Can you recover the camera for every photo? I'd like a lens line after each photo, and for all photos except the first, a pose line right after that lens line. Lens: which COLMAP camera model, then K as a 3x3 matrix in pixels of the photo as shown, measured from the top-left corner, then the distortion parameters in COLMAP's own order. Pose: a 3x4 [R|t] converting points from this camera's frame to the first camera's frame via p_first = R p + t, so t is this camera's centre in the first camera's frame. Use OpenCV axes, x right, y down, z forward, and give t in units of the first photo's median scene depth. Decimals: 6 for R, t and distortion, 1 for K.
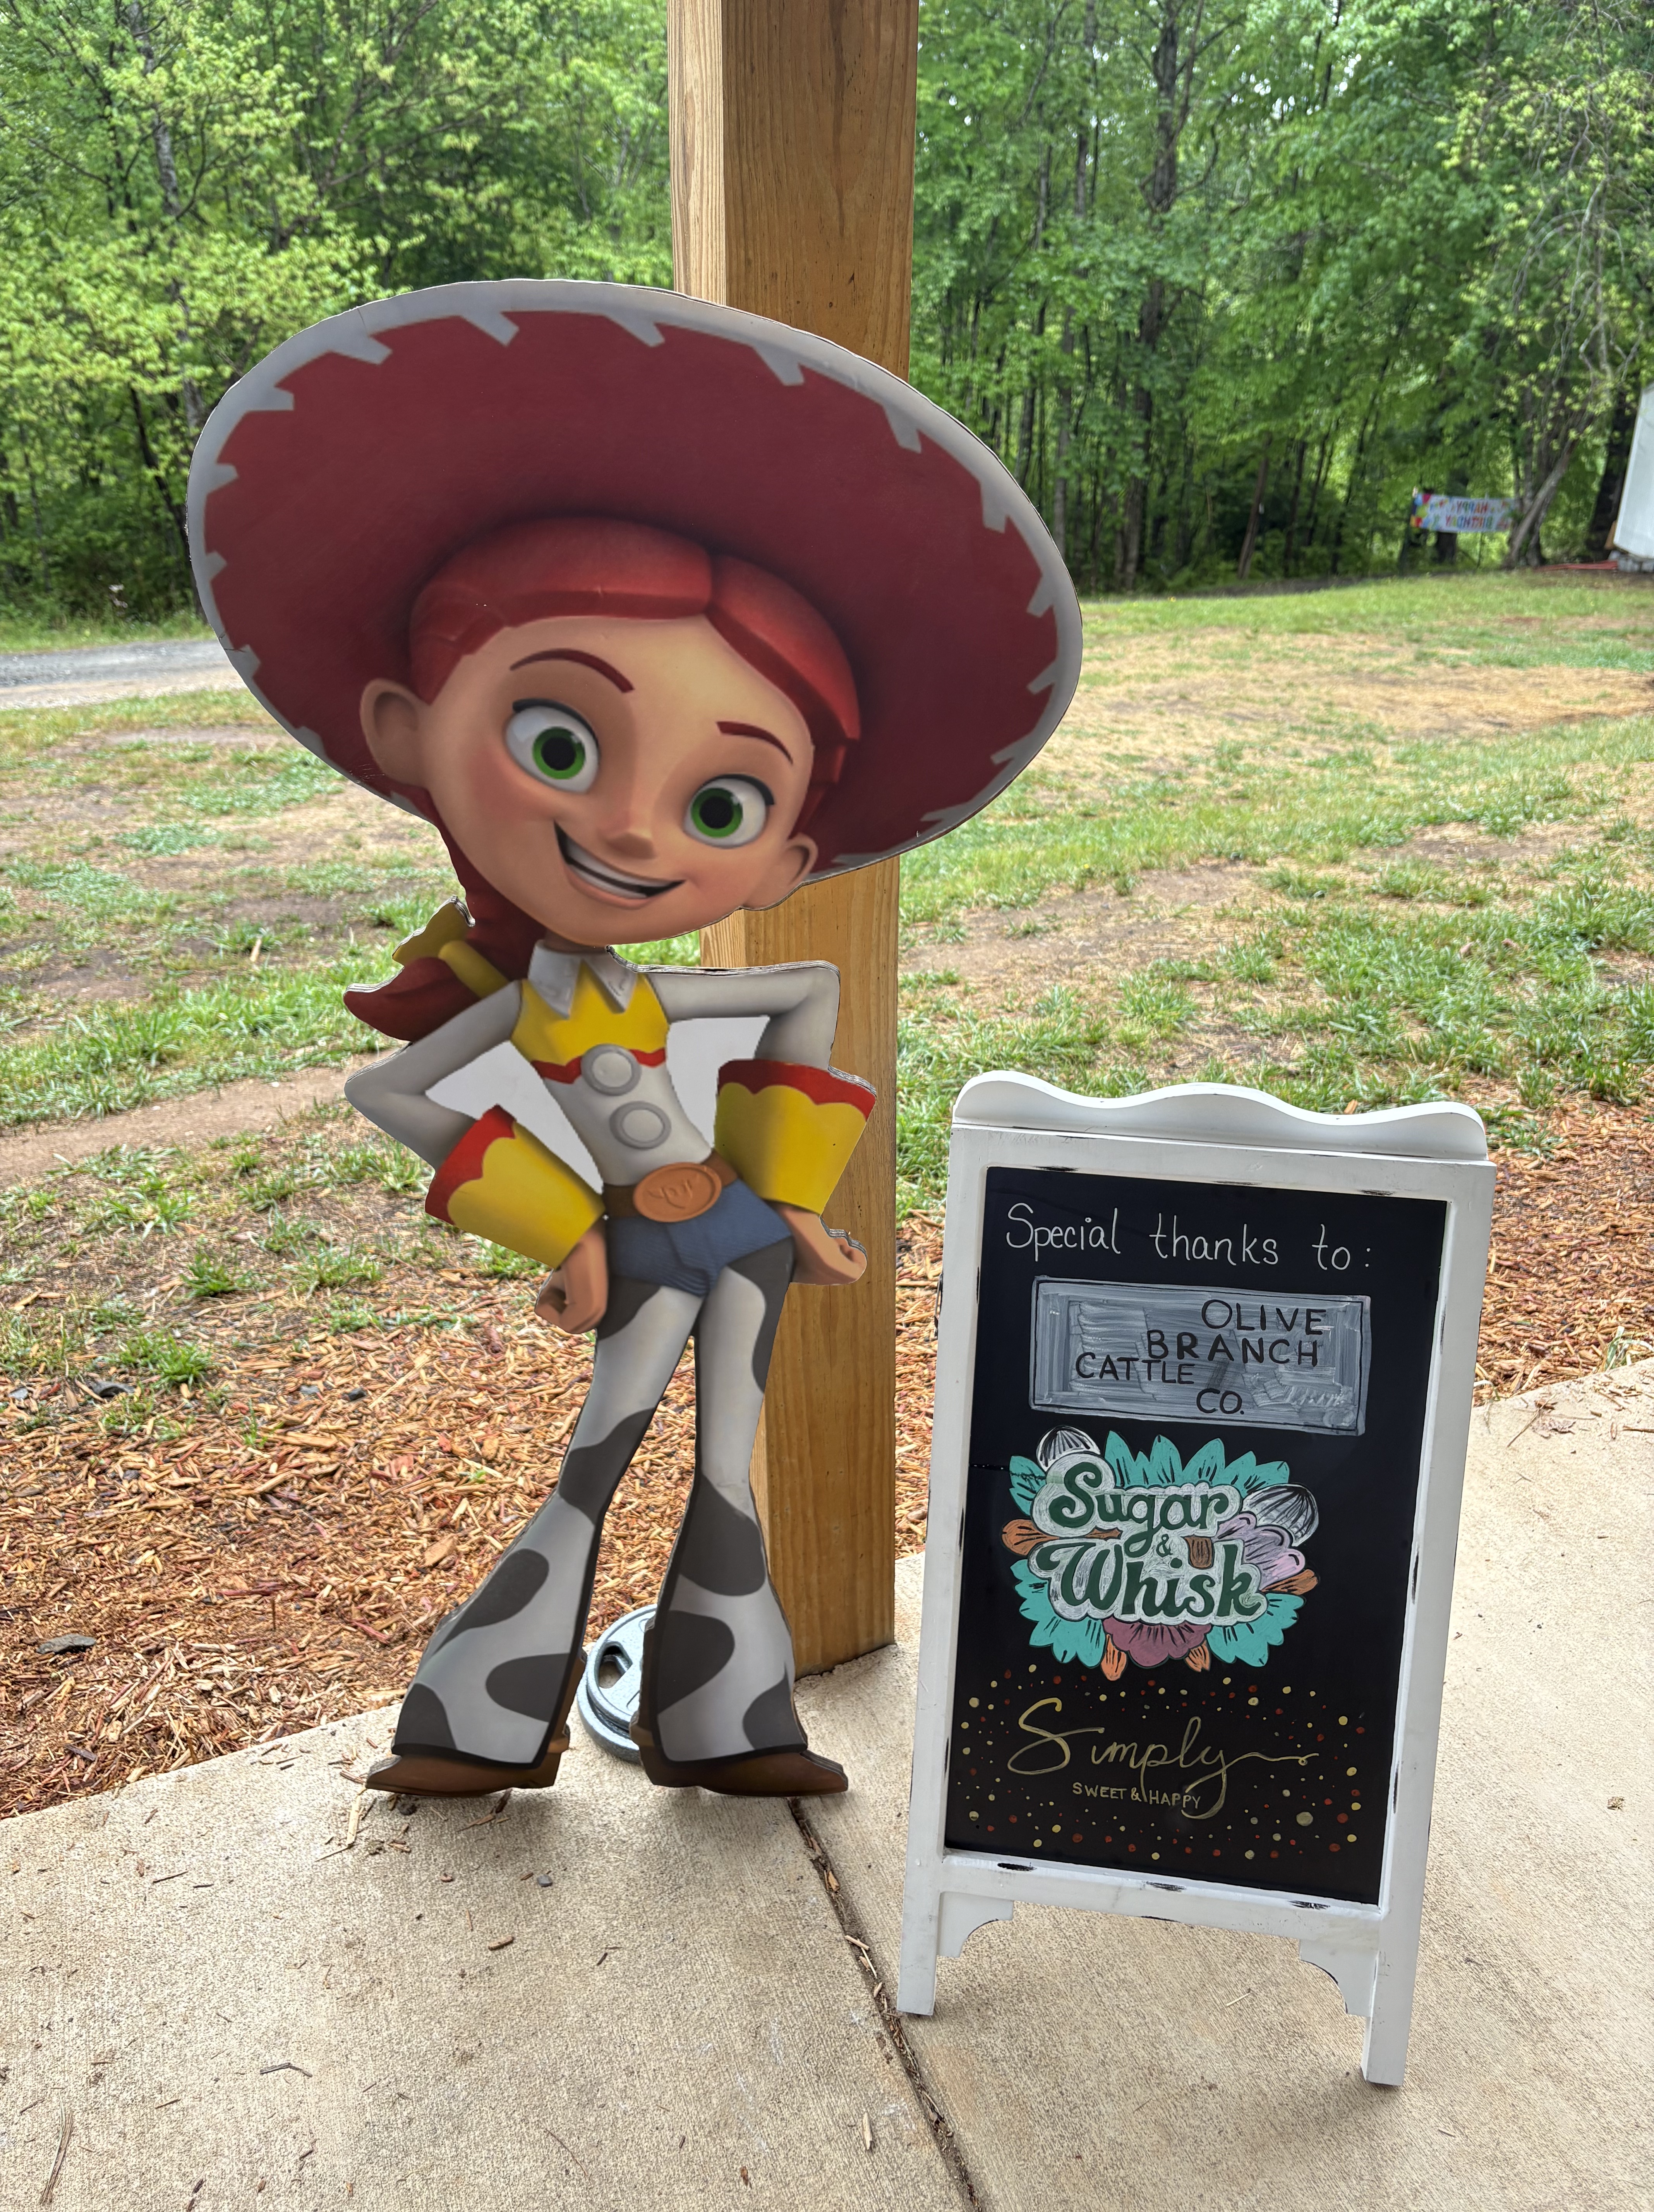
lens RADIAL K [[1689.2, 0, 816.6], [0, 1689.2, 1117.2], [0, 0, 1]] dist [0.033636, -0.021127]
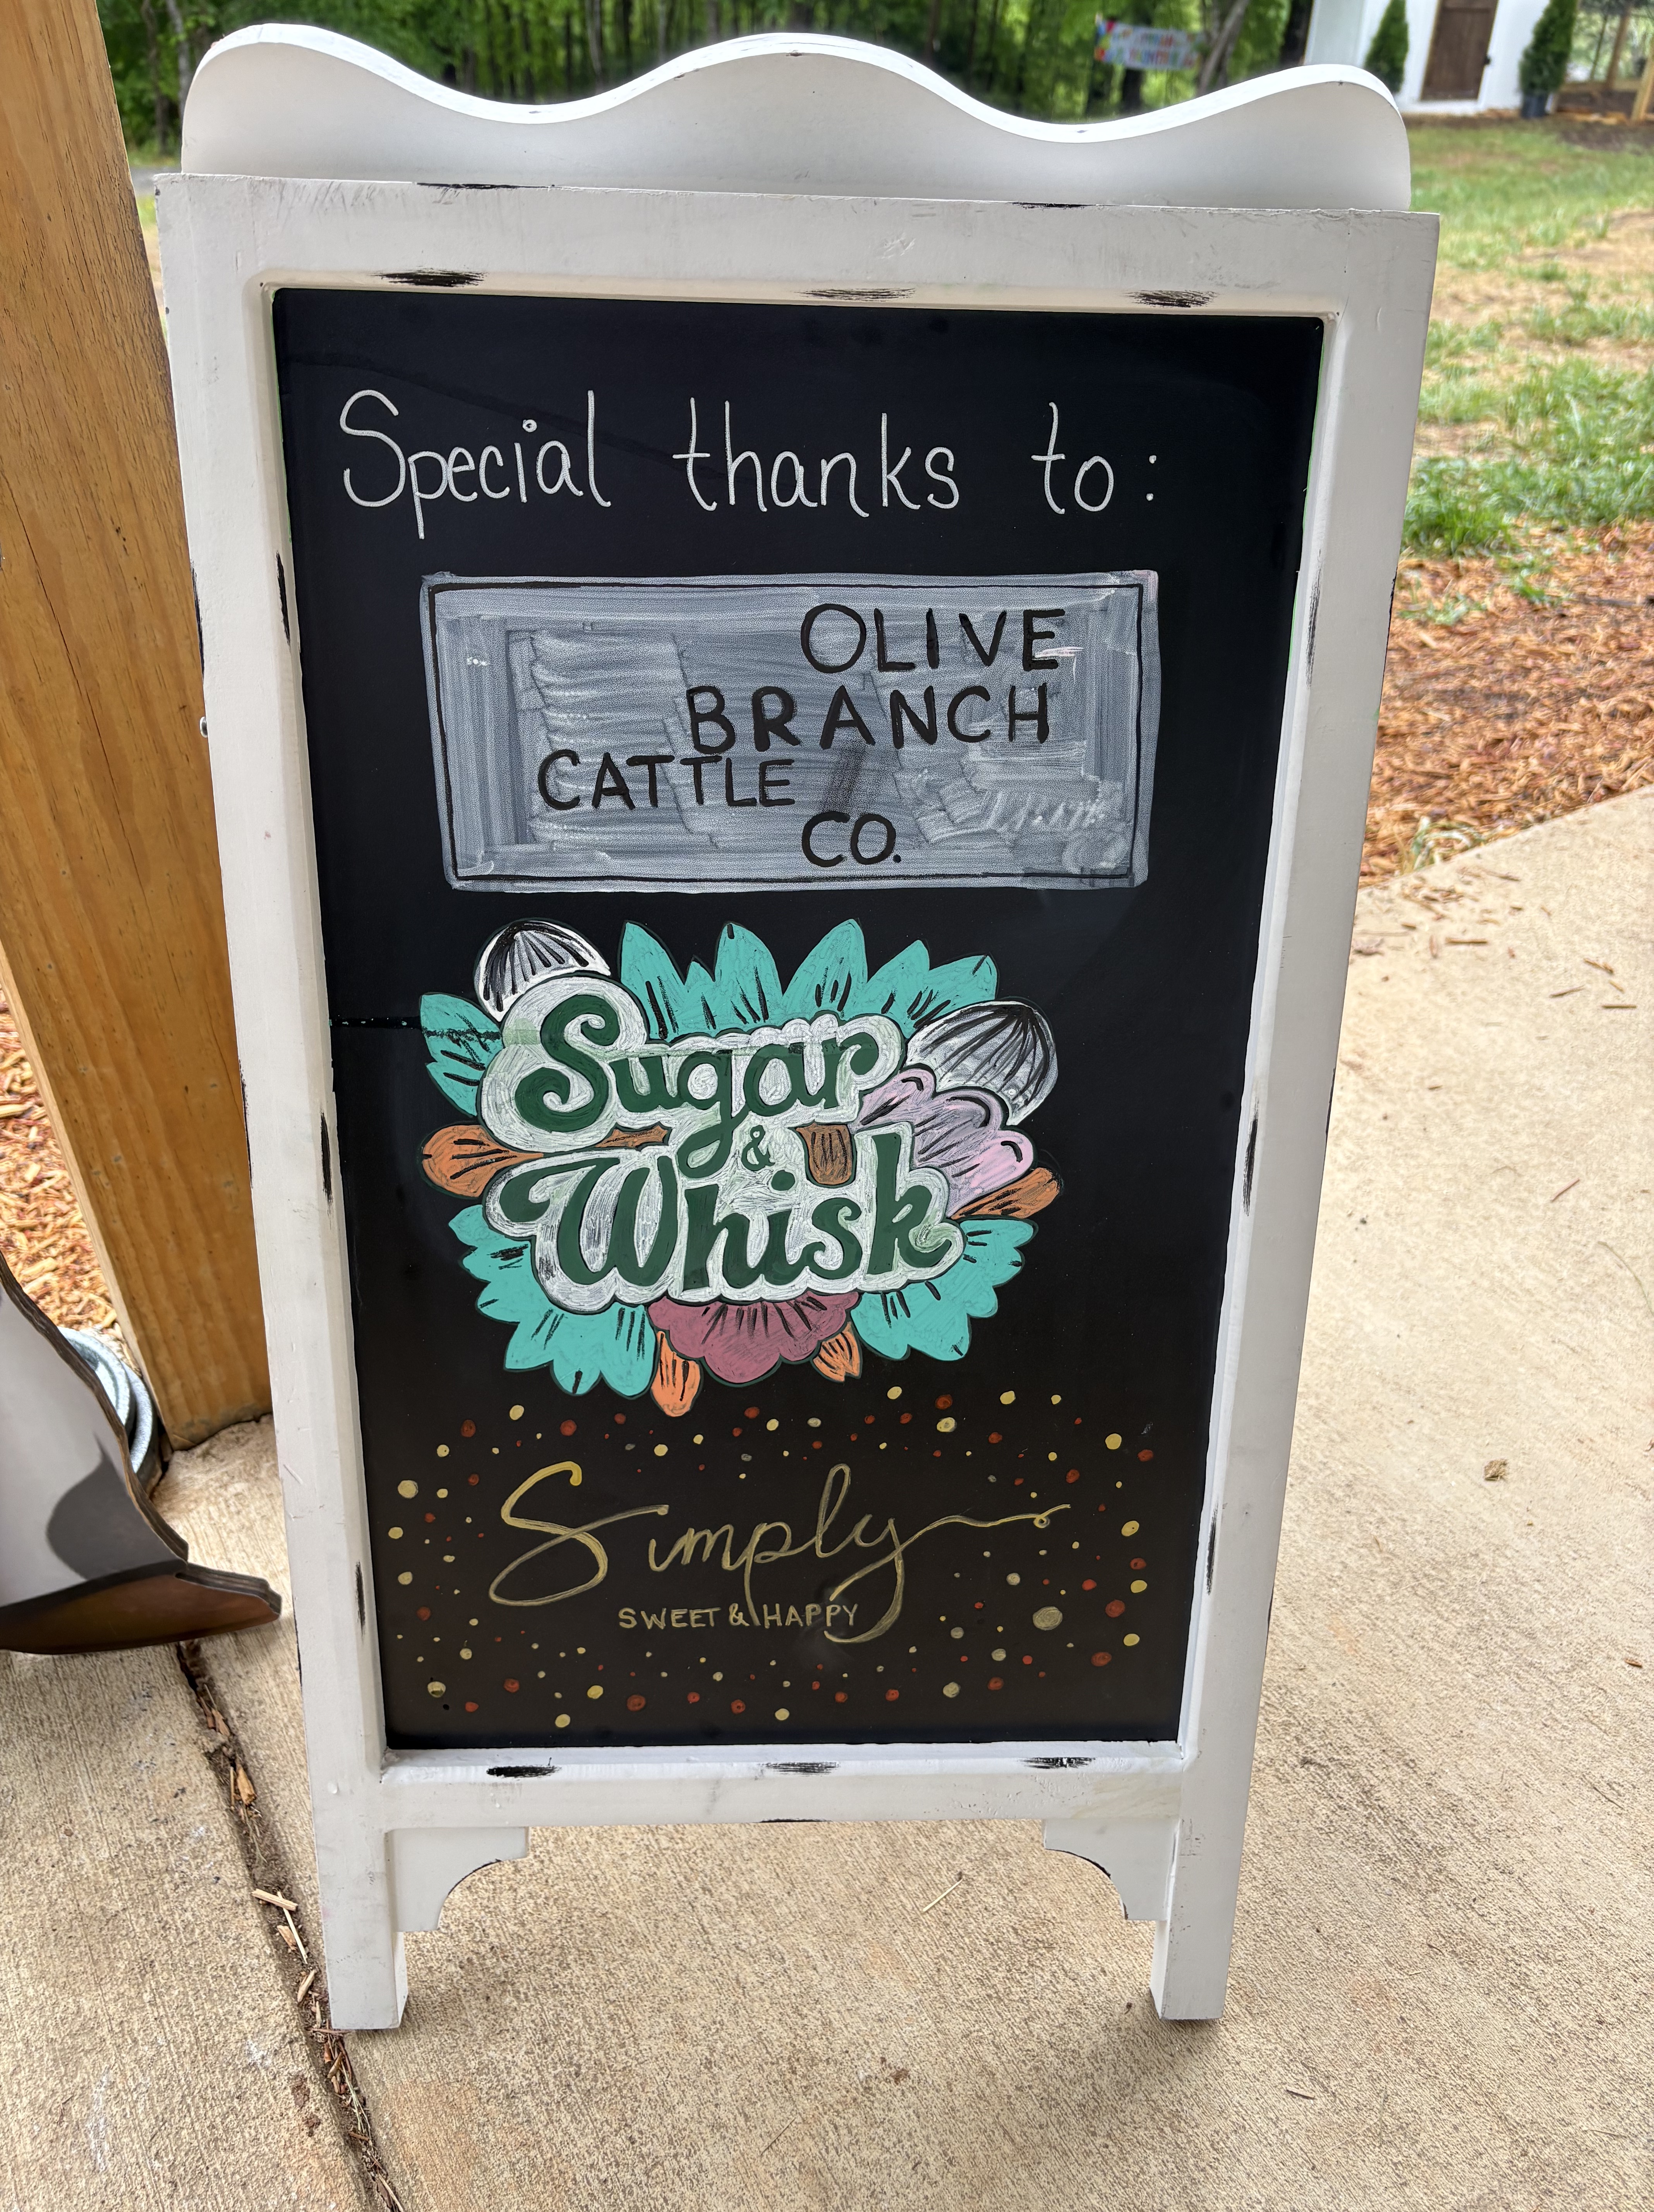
lens RADIAL K [[1689.2, 0, 815.2], [0, 1689.2, 1111.5], [0, 0, 1]] dist [0.033636, -0.021127]
pose [[0.983780, -0.089606, 0.155398, 0.145487], [0.057105, 0.977672, 0.202228, 0.143158], [-0.170050, -0.190074, 0.966931, 0.522790]]
